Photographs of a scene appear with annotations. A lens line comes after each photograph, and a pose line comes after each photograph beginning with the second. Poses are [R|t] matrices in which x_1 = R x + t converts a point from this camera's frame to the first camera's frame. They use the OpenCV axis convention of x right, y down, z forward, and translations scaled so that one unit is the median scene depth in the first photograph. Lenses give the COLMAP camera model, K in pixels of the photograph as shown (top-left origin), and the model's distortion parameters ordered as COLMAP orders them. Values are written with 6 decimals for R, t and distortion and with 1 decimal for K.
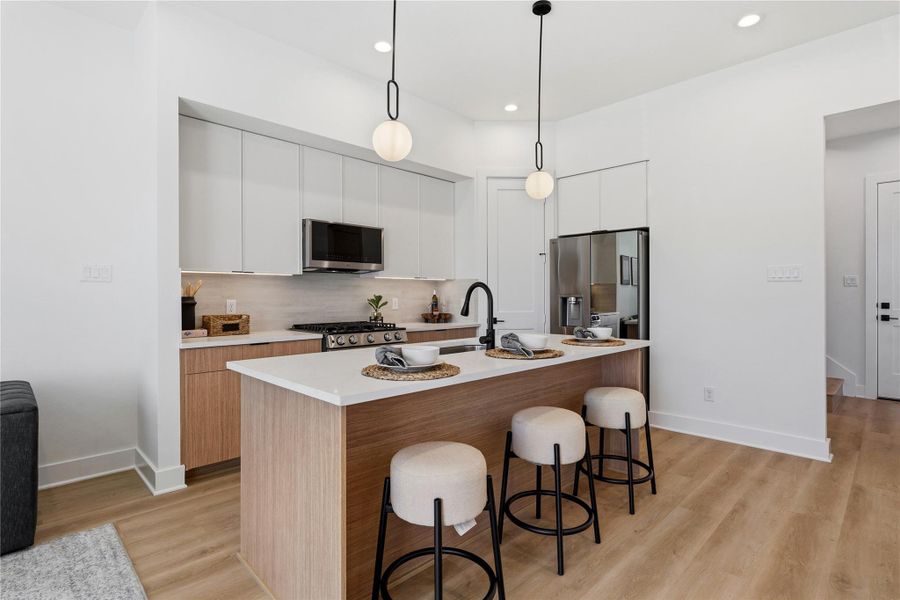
lens RADIAL K [[442.6, 0, 448.5], [0, 442.6, 295.8], [0, 0, 1]] dist [-0.001275, -0.000755]
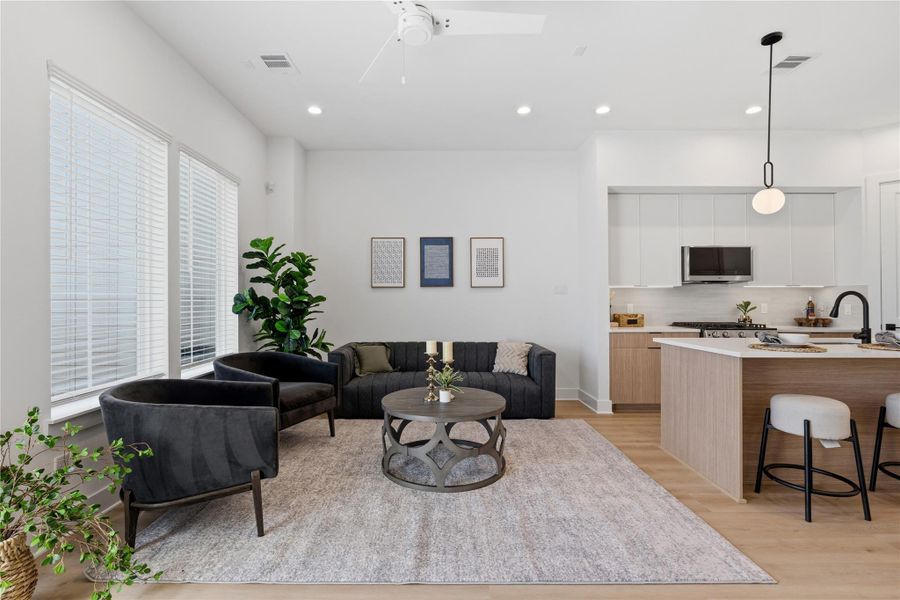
lens RADIAL K [[405.6, 0, 440.9], [0, 405.6, 298.6], [0, 0, 1]] dist [-0.007663, 0.001139]
pose [[0.710516, -0.004297, -0.703668, 0.028171], [-0.001265, 0.999972, -0.007383, 0.000771], [0.703680, 0.006135, 0.710491, -0.446366]]
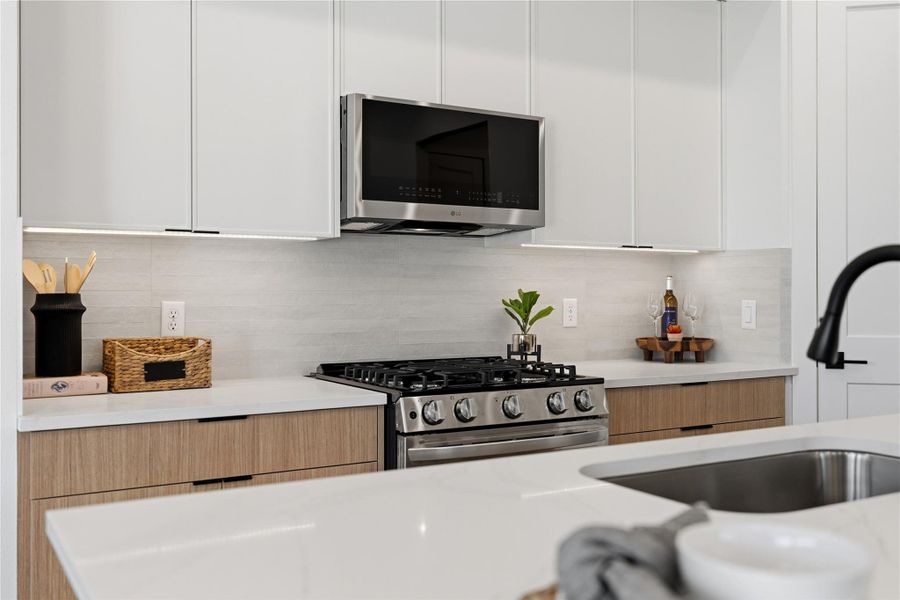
lens RADIAL K [[879.9, 0, 454.0], [0, 879.9, 285.9], [0, 0, 1]] dist [0.004032, 0.000000]
pose [[0.973623, 0.001164, -0.228161, -0.054426], [-0.002668, 0.999977, -0.006283, -0.000812], [0.228148, 0.006726, 0.973603, 0.268054]]
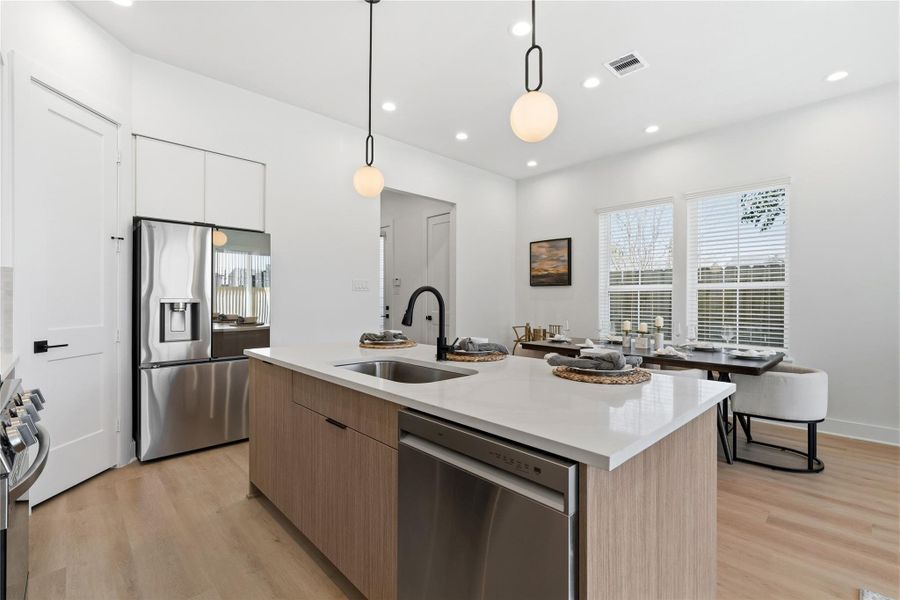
lens RADIAL K [[405.6, 0, 451.7], [0, 405.6, 296.6], [0, 0, 1]] dist [-0.007663, 0.001139]
pose [[0.012868, 0.010332, 0.999864, -0.505507], [-0.001905, 0.999945, -0.010309, -0.001251], [-0.999915, -0.001772, 0.012887, 0.643011]]
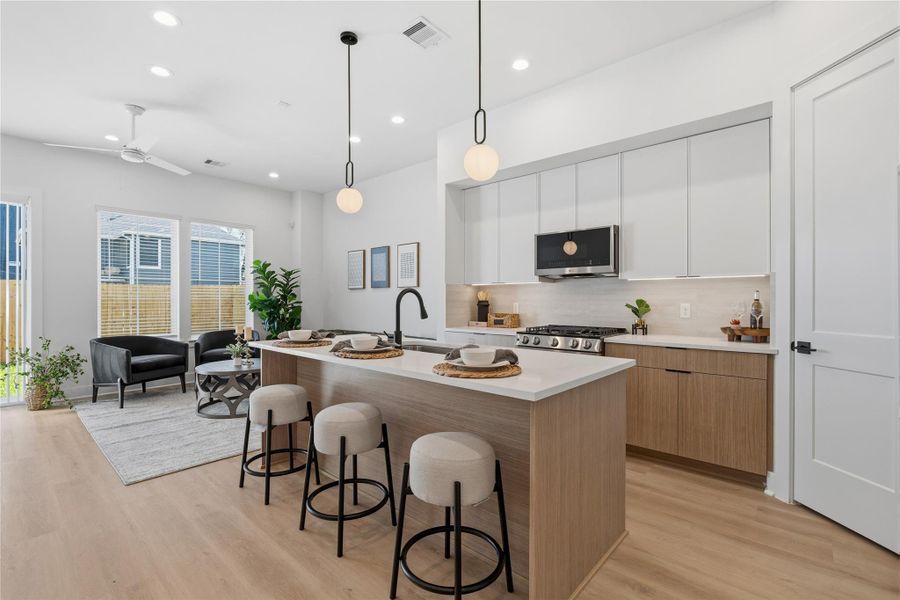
lens RADIAL K [[405.6, 0, 449.8], [0, 405.6, 298.8], [0, 0, 1]] dist [-0.007663, 0.001139]
pose [[0.065448, -0.001515, -0.997855, 0.735922], [-0.002053, 0.999997, -0.001653, -0.001689], [0.997854, 0.002157, 0.065445, 0.704469]]
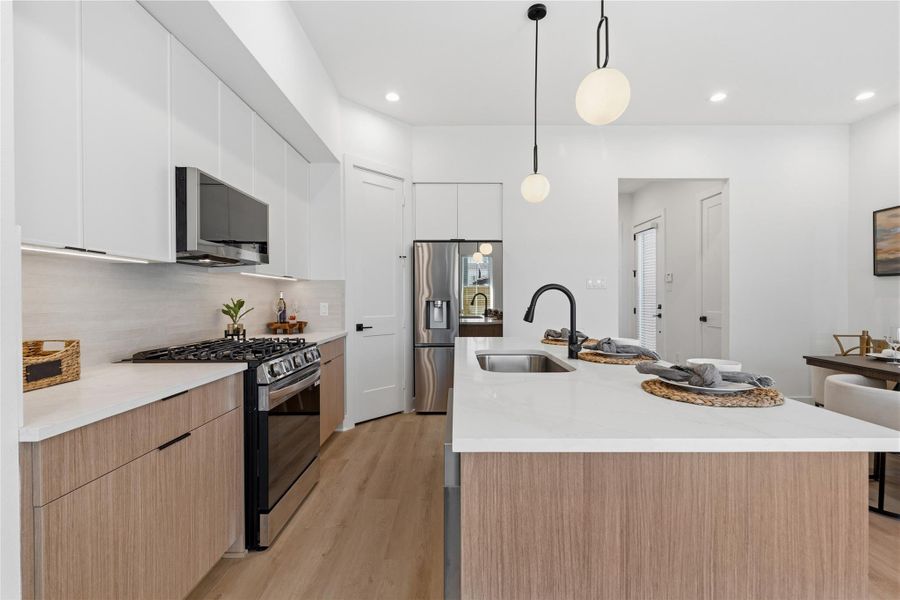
lens RADIAL K [[405.6, 0, 449.6], [0, 405.6, 295.9], [0, 0, 1]] dist [-0.007663, 0.001139]
pose [[0.705777, 0.004203, 0.708422, -0.457259], [0.001339, 0.999973, -0.007266, -0.001305], [-0.708433, 0.006077, 0.705752, 0.386560]]
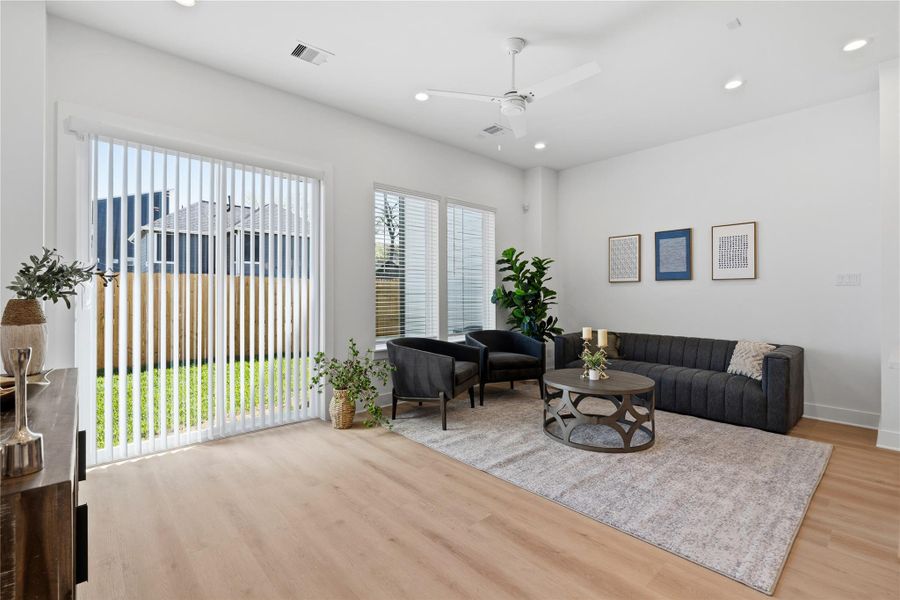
lens RADIAL K [[405.6, 0, 452.8], [0, 405.6, 293.5], [0, 0, 1]] dist [-0.007663, 0.001139]
pose [[-0.037121, -0.003884, -0.999303, 0.431517], [-0.003598, 0.999986, -0.003753, 0.002524], [0.999304, 0.003456, -0.037135, -0.162588]]
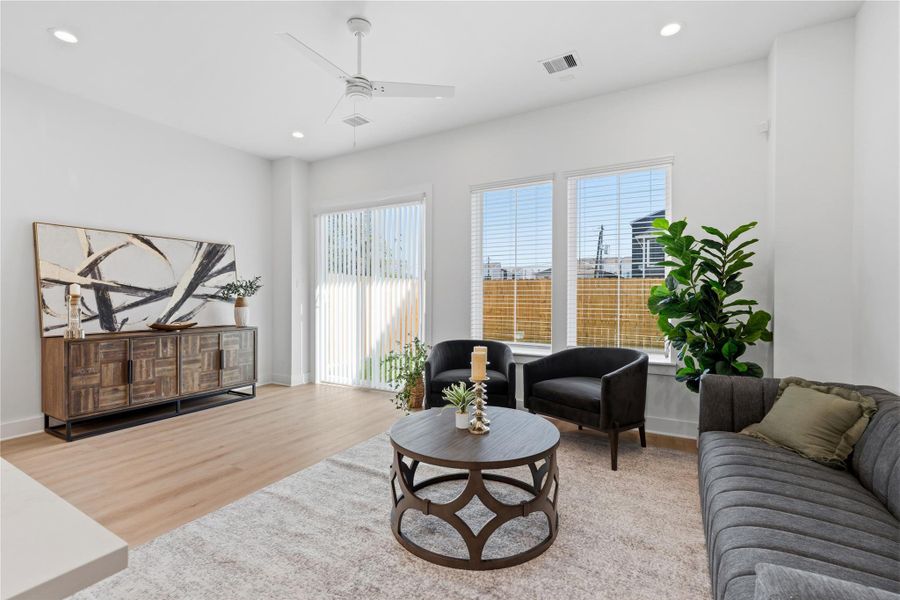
lens RADIAL K [[405.6, 0, 454.9], [0, 405.6, 301.2], [0, 0, 1]] dist [-0.007663, 0.001139]
pose [[-0.959547, 0.003841, -0.281523, -0.354618], [-0.001591, 0.999817, 0.019065, -0.003996], [0.281545, 0.018741, -0.959365, 0.726267]]
